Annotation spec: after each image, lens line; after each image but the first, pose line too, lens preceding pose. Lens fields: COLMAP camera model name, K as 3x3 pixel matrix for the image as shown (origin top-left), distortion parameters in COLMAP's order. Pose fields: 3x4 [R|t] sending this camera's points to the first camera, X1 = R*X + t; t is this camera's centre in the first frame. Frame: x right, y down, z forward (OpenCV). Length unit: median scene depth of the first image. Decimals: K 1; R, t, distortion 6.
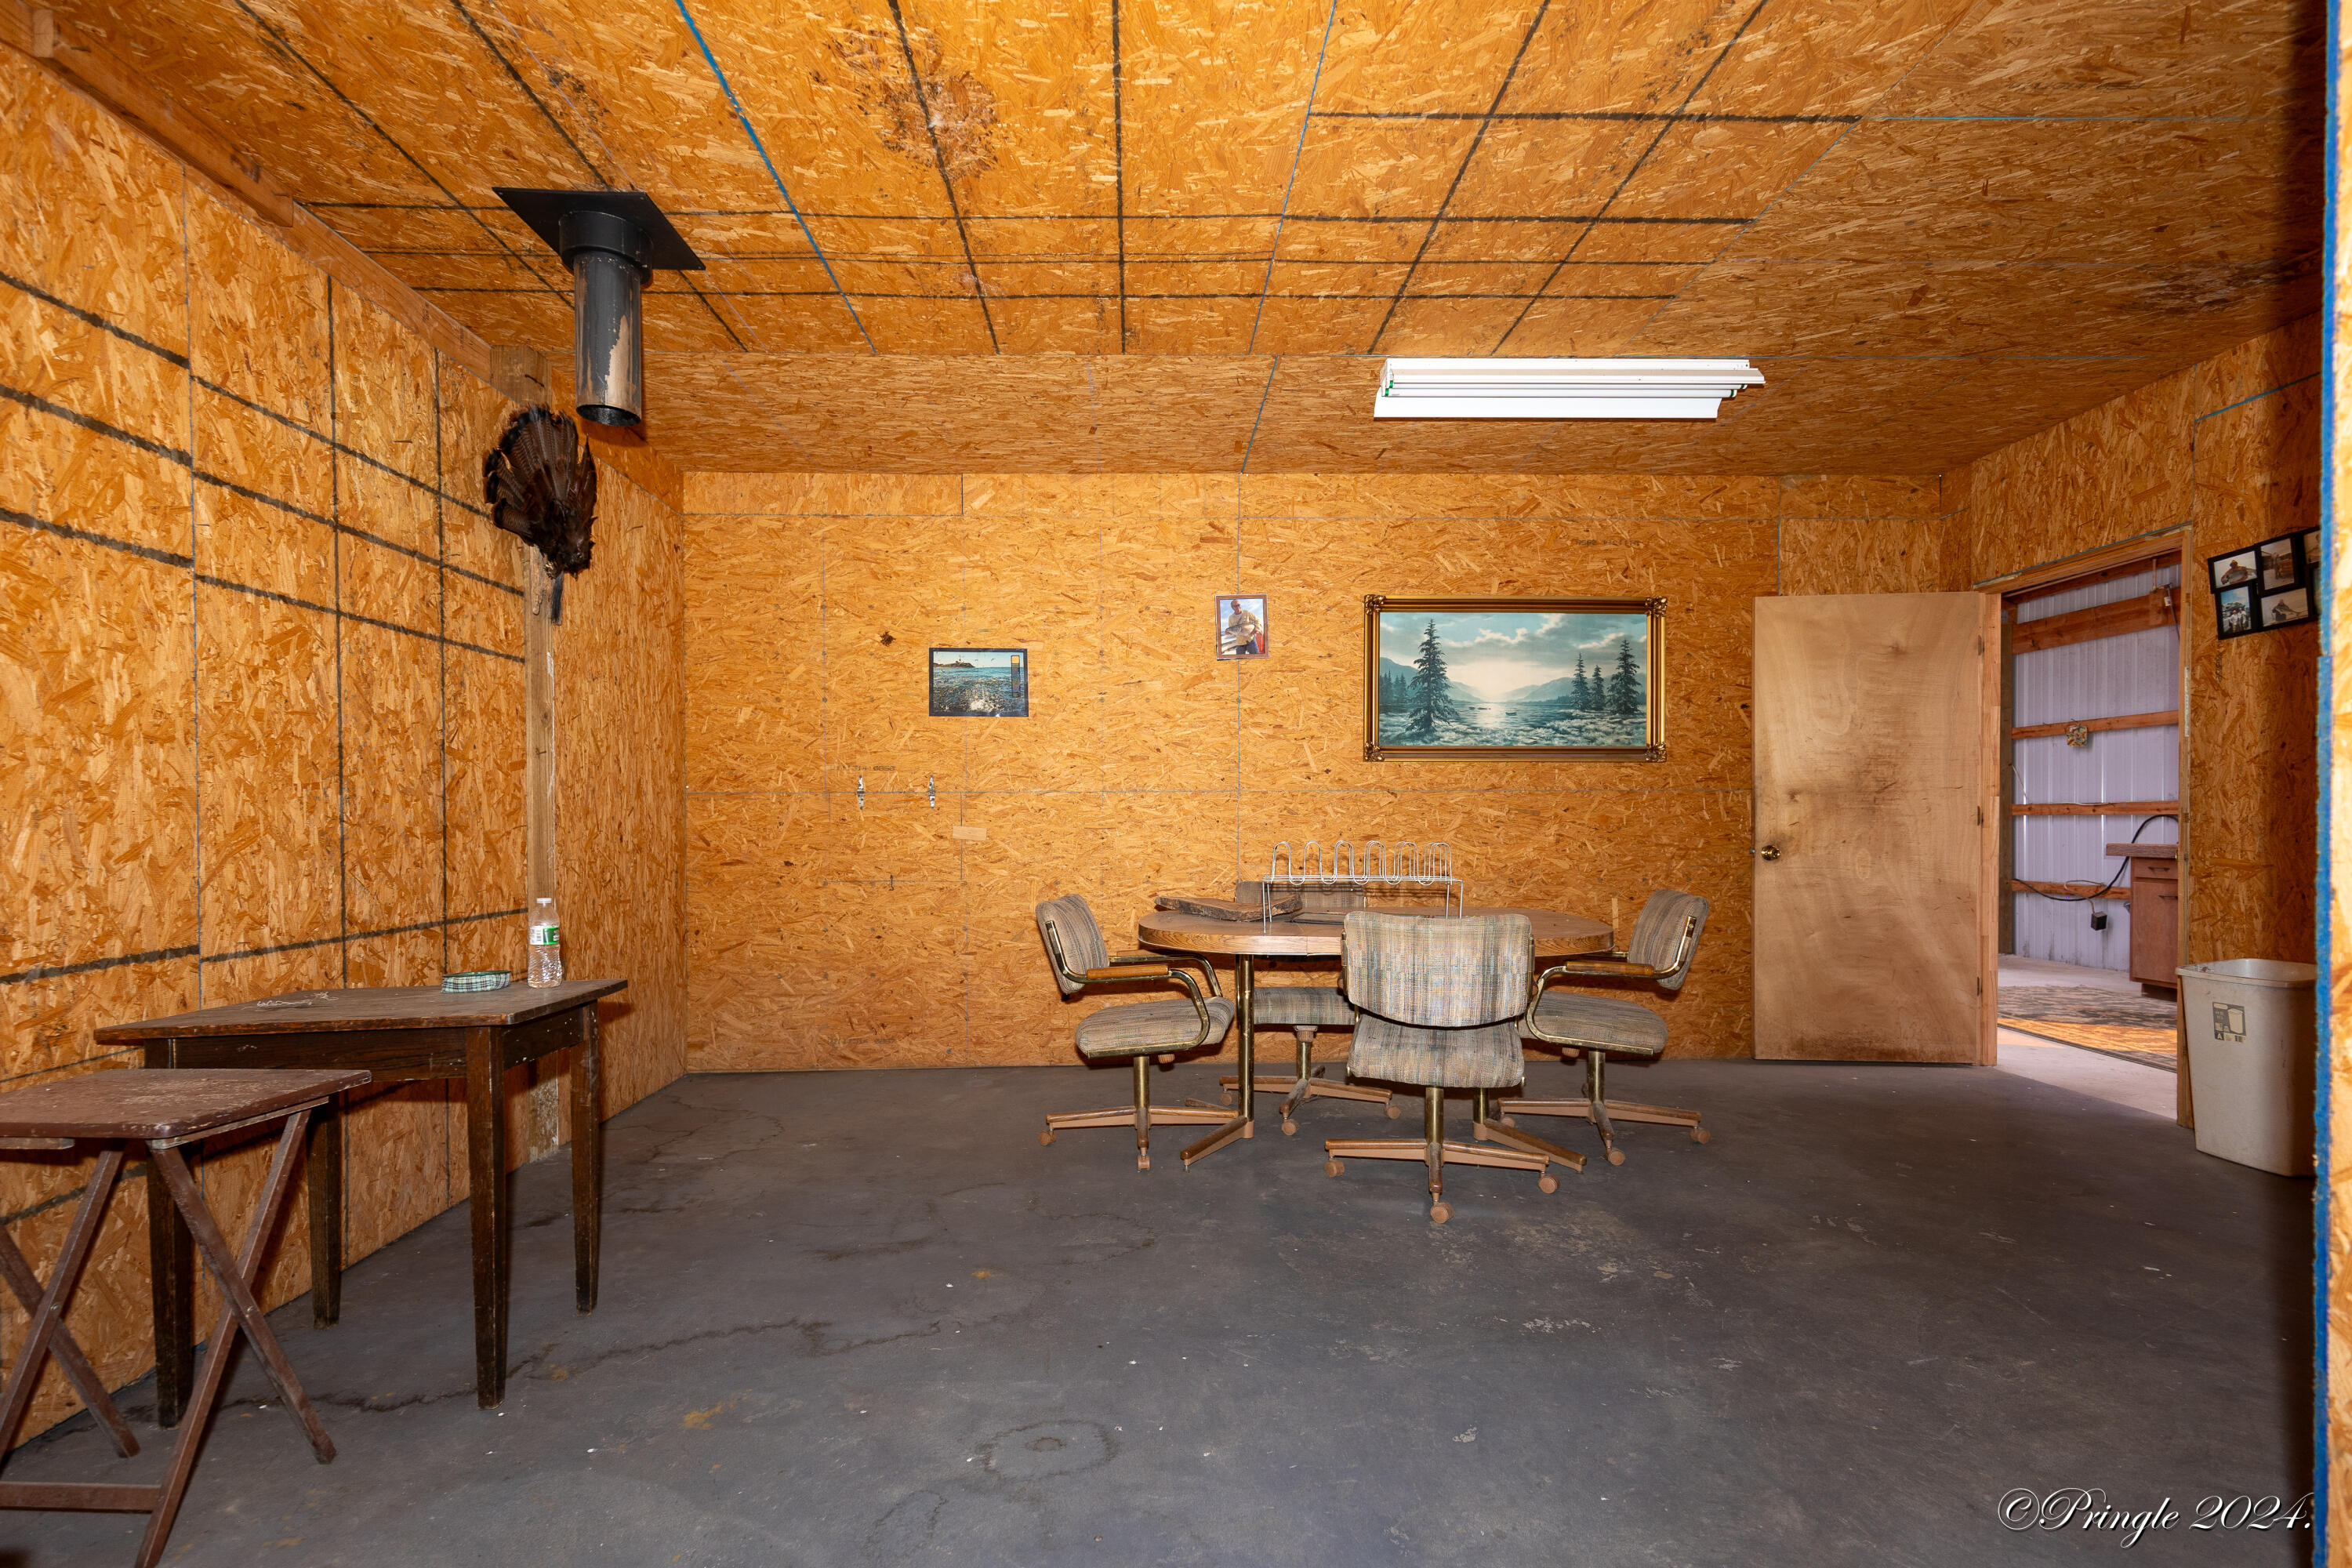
lens RADIAL K [[1064.2, 0, 1170.8], [0, 1064.2, 833.0], [0, 0, 1]] dist [0.002839, -0.000045]
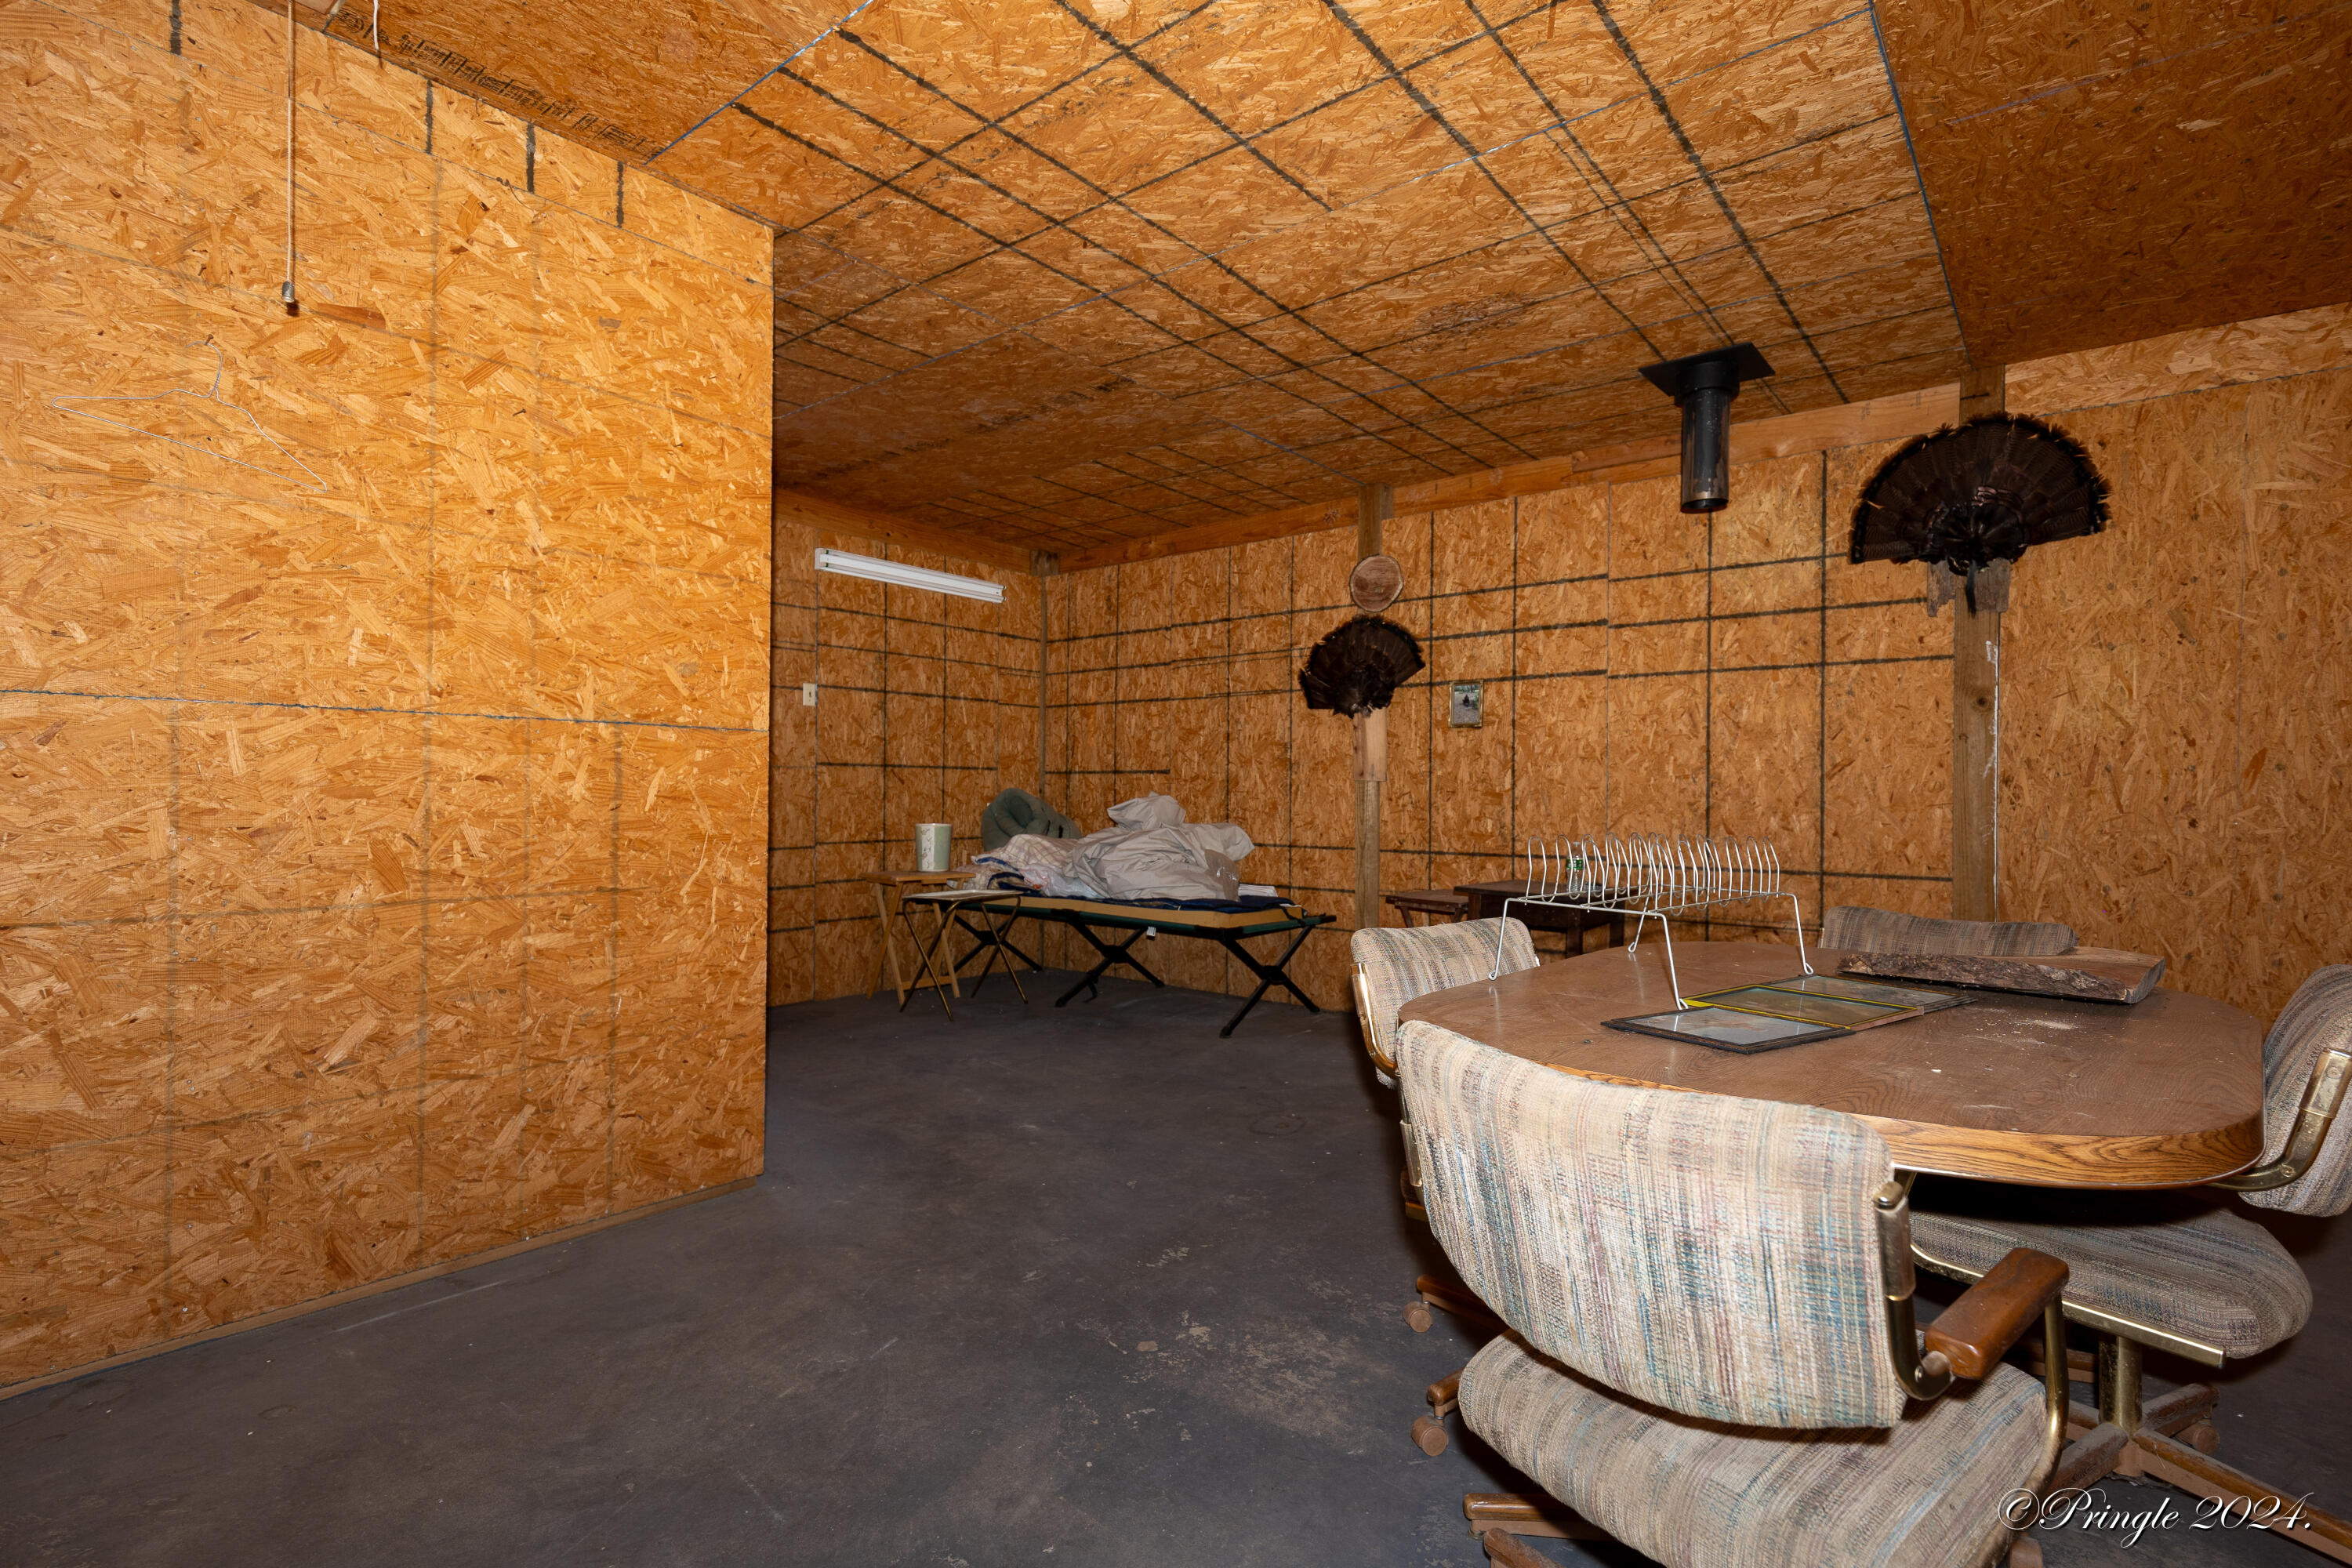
lens RADIAL K [[1098.1, 0, 1176.0], [0, 1098.1, 784.0], [0, 0, 1]] dist [0.000195, -0.000045]
pose [[-0.655070, -0.008945, -0.755516, 1.171549], [-0.014492, 0.999895, 0.000727, -0.024493], [0.755430, 0.011425, -0.655130, 1.678827]]
